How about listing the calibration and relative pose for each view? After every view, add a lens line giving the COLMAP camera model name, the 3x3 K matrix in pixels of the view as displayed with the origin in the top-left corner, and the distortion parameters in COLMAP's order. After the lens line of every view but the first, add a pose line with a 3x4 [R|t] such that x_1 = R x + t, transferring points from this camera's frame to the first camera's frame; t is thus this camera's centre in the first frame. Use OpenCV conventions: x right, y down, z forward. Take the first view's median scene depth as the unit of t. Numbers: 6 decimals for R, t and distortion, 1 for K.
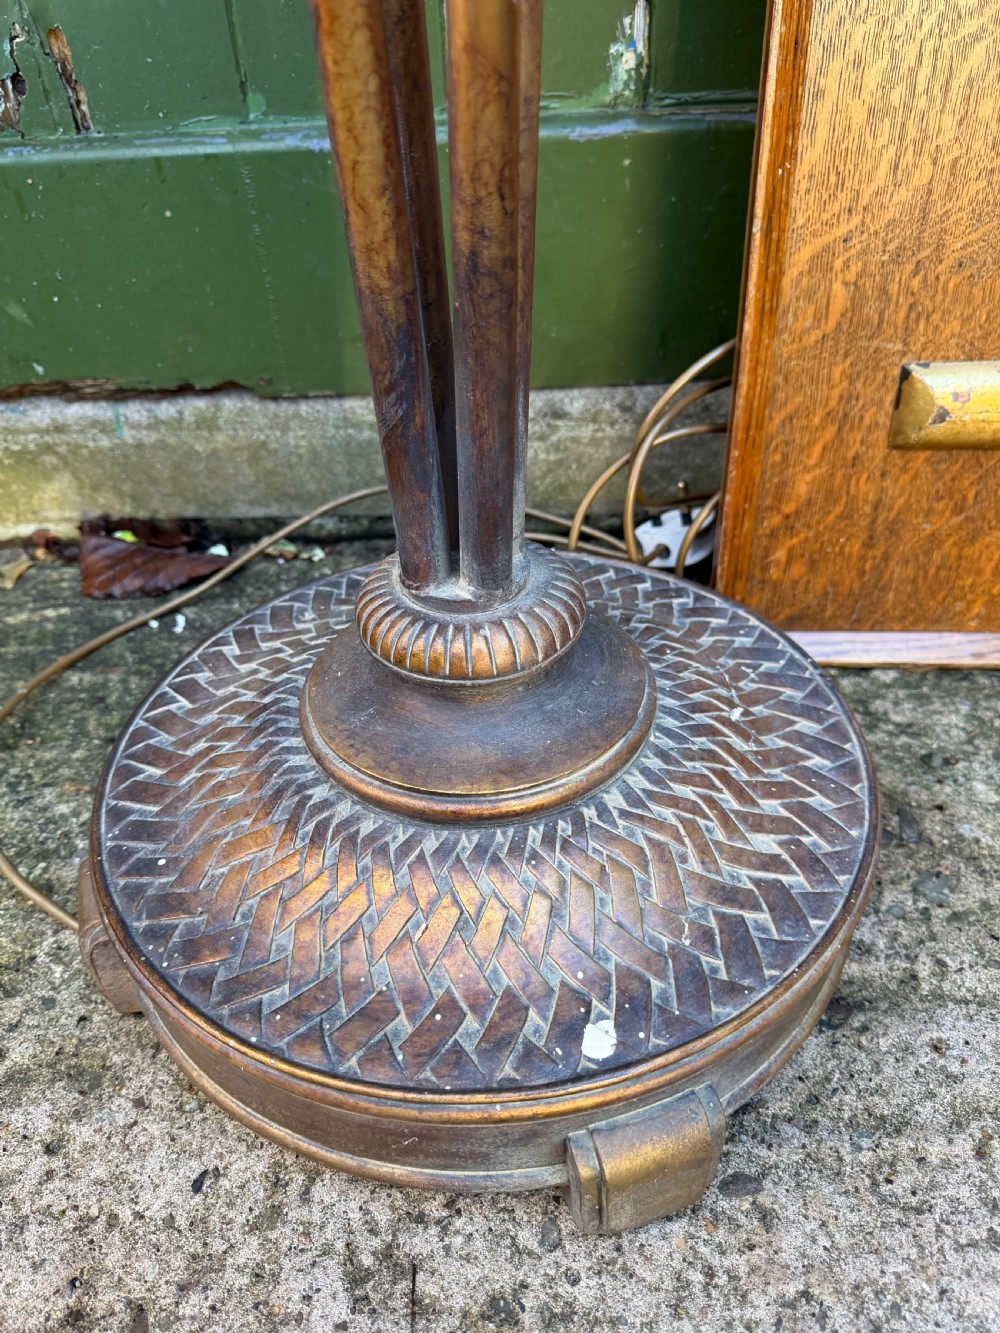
lens RADIAL K [[968.1, 0, 493.9], [0, 968.1, 667.0], [0, 0, 1]] dist [0.070131, -0.095090]
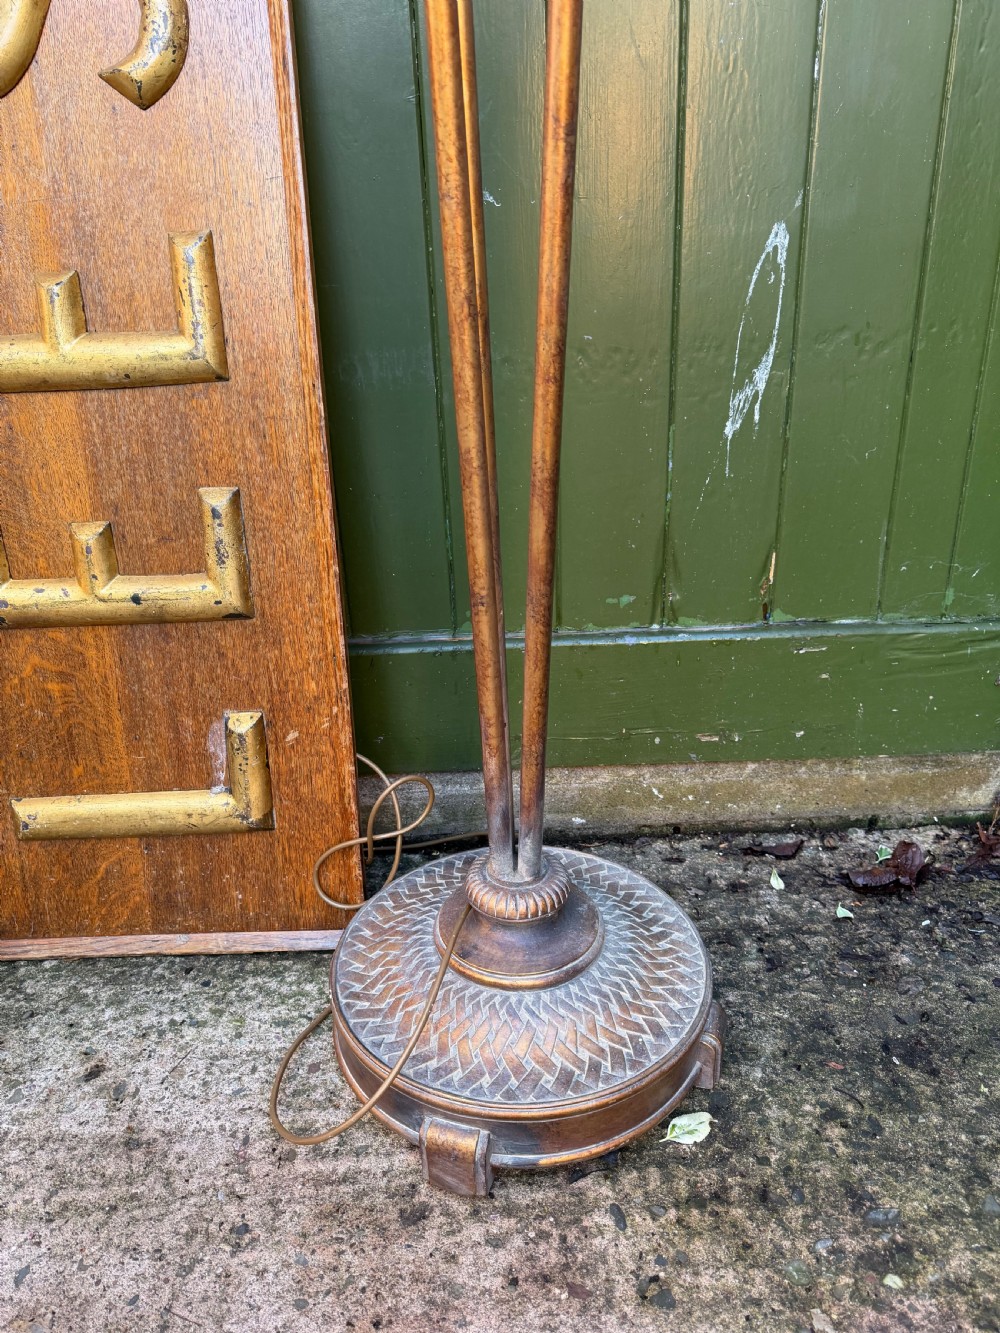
lens RADIAL K [[968.1, 0, 493.9], [0, 968.1, 667.0], [0, 0, 1]] dist [0.070131, -0.095090]
pose [[0.998226, -0.030667, 0.051026, 1.568538], [0.042421, 0.967768, -0.248247, -0.051183], [-0.041768, 0.249971, 0.967352, -1.192789]]
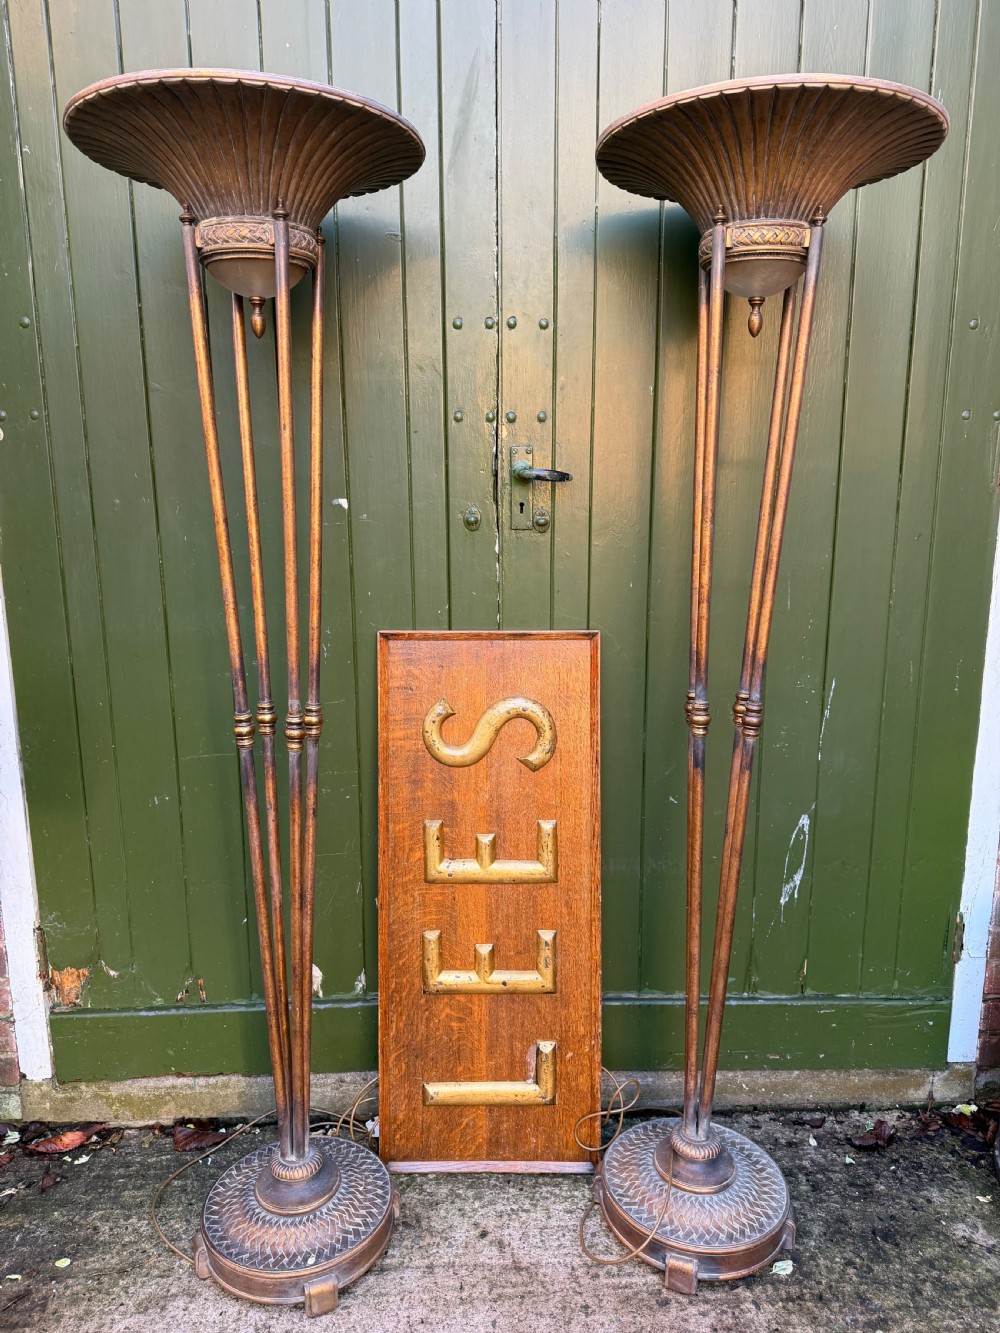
lens RADIAL K [[969.3, 0, 500.0], [0, 969.3, 666.5], [0, 0, 1]] dist [0.034107, -0.026954]
pose [[0.997108, 0.020061, 0.073306, 0.496321], [0.015341, 0.891557, -0.452648, -0.041466], [-0.074437, 0.452464, 0.888671, -3.796311]]
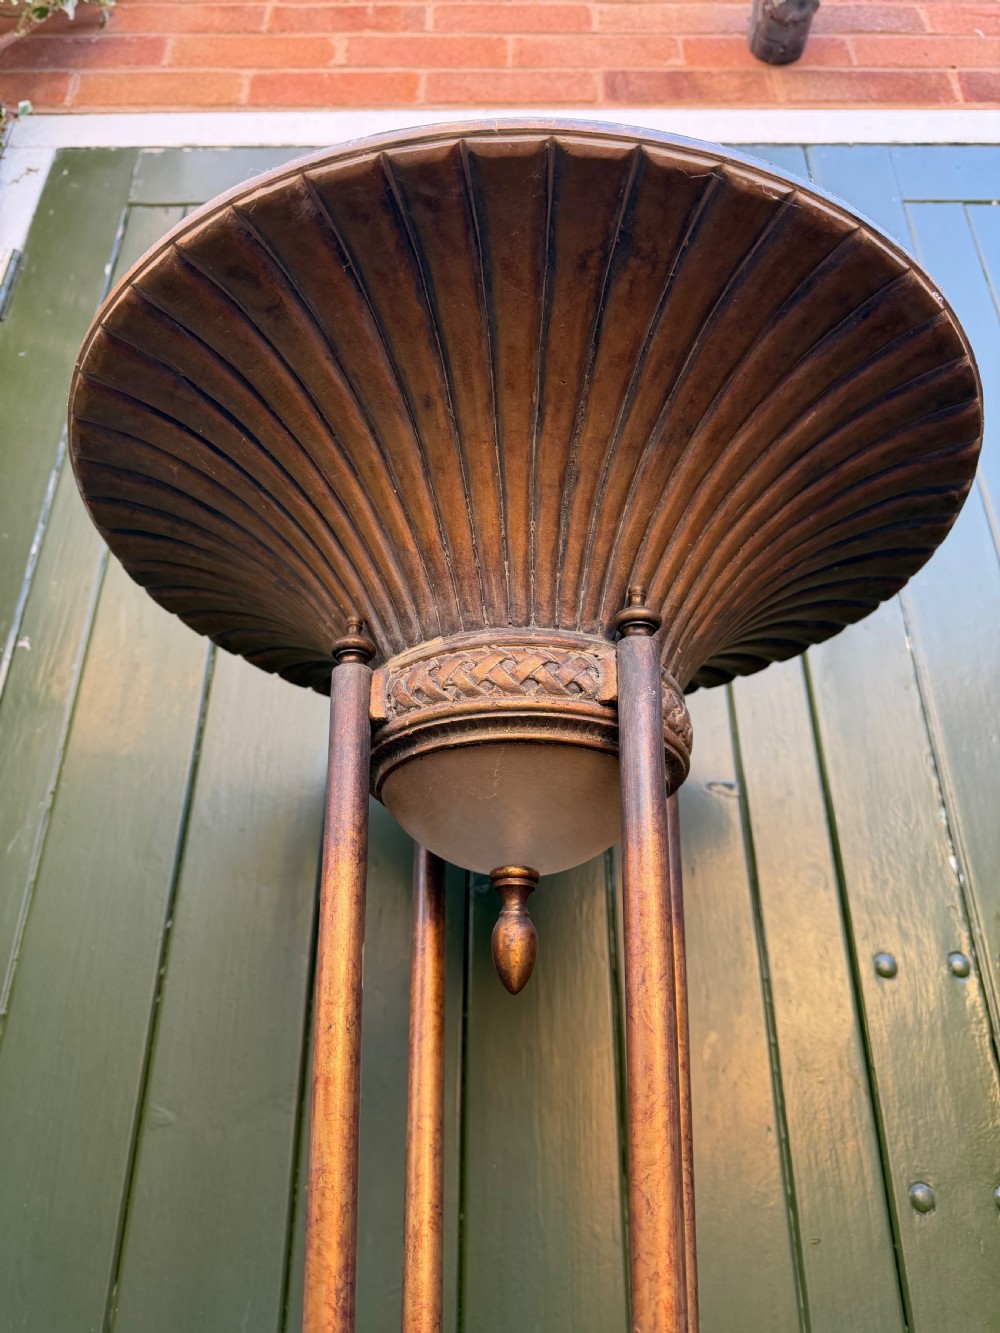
lens RADIAL K [[976.1, 0, 504.0], [0, 976.1, 668.1], [0, 0, 1]] dist [0.027829, -0.038582]
pose [[0.998236, 0.056656, 0.017724, -0.188656], [-0.008361, 0.429775, -0.902897, -1.857962], [-0.058772, 0.901157, 0.429490, -1.950351]]
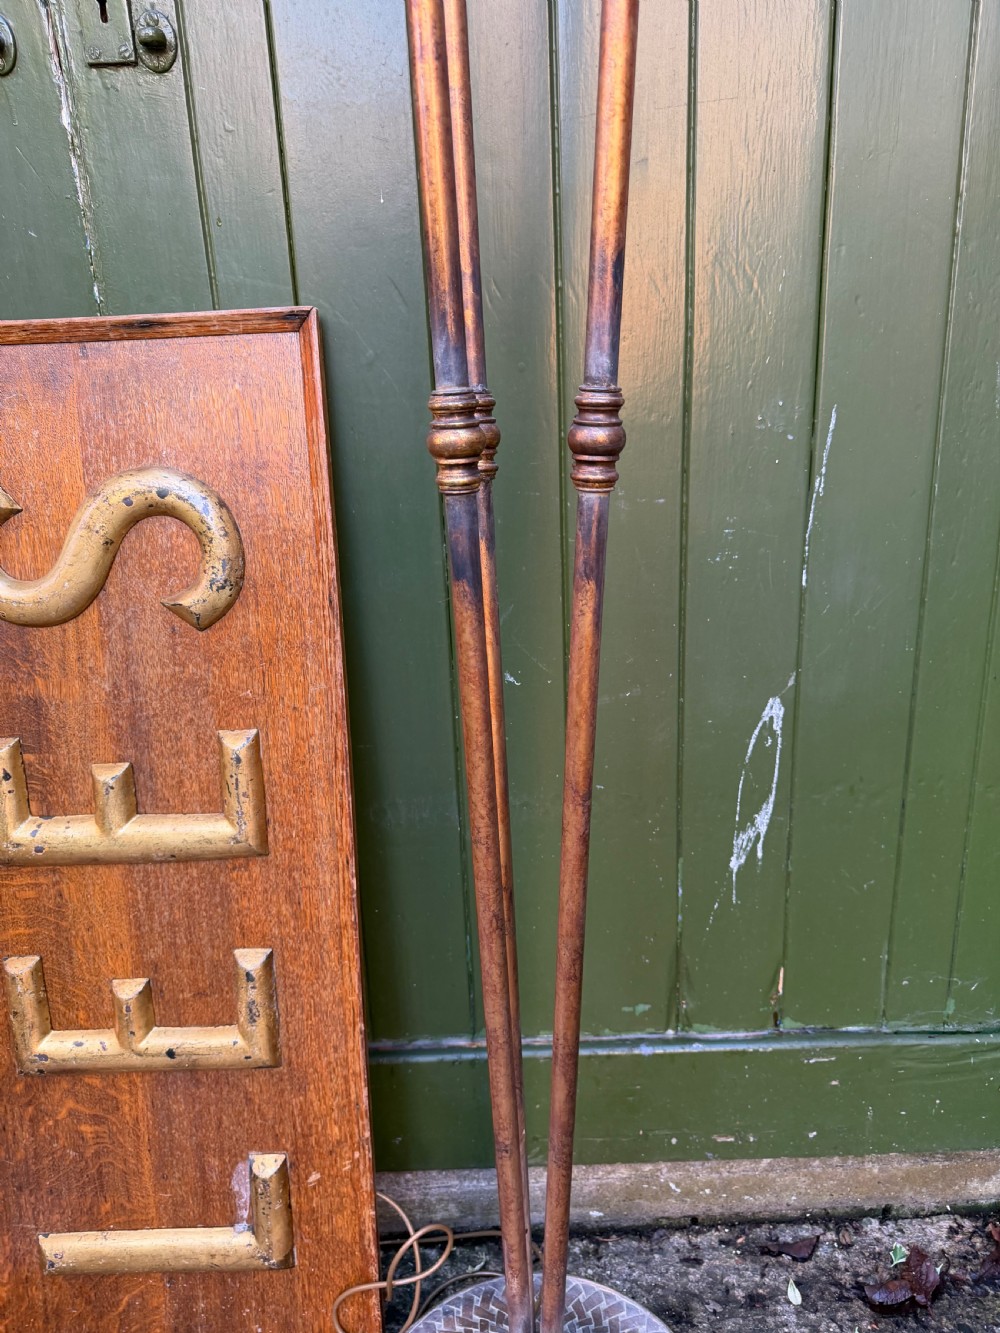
lens RADIAL K [[959.1, 0, 508.0], [0, 959.1, 682.6], [0, 0, 1]] dist [0.076244, -0.091749]
pose [[0.997995, -0.022770, 0.059054, 1.556187], [0.042158, 0.935086, -0.351903, -0.756867], [-0.047208, 0.353687, 0.934172, -1.541496]]
